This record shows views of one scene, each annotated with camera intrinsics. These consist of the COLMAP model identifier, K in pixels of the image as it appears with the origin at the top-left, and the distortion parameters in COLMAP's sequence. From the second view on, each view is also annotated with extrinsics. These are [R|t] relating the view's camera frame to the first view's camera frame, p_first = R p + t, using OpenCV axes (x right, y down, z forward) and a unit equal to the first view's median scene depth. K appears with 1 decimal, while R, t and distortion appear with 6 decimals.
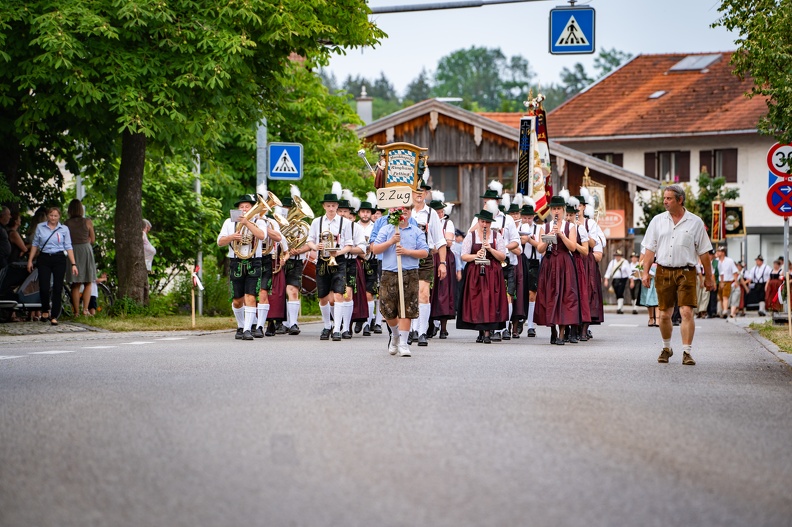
lens RADIAL K [[3940.3, 0, 402.2], [0, 3940.3, 246.3], [0, 0, 1]] dist [3.970218, 0.000000]
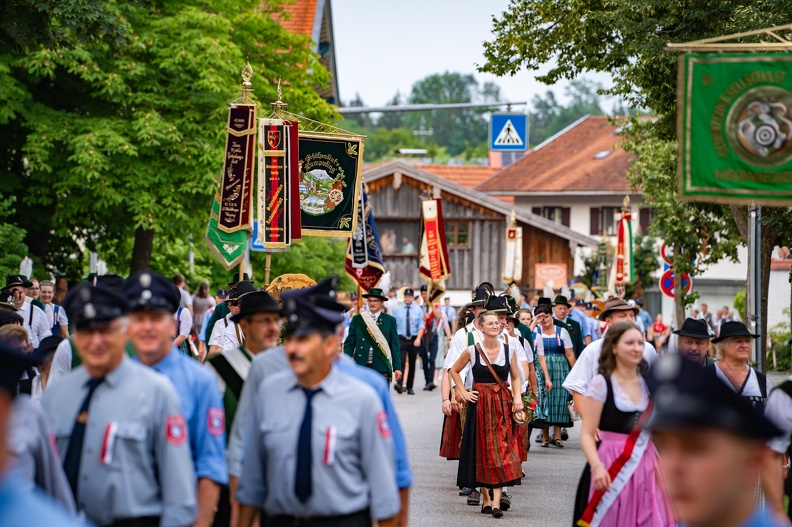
lens RADIAL K [[3940.3, 0, 391.7], [0, 3940.3, 252.4], [0, 0, 1]] dist [3.970218, 0.000000]
pose [[0.999744, 0.022205, 0.004354, 0.003652], [-0.022196, 0.999751, -0.002116, -0.016750], [-0.004400, 0.002019, 0.999988, -0.206590]]
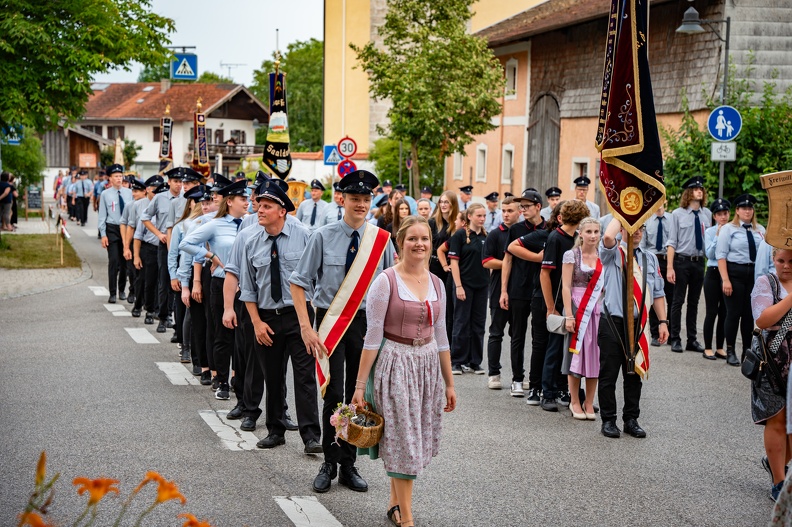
lens RADIAL K [[1411.9, 0, 393.8], [0, 1411.9, 258.5], [0, 0, 1]] dist [0.402491, 0.000000]
pose [[0.943246, -0.001732, 0.332089, -0.093034], [-0.021602, 0.997549, 0.066560, -0.014950], [-0.331391, -0.069956, 0.940897, 0.414551]]
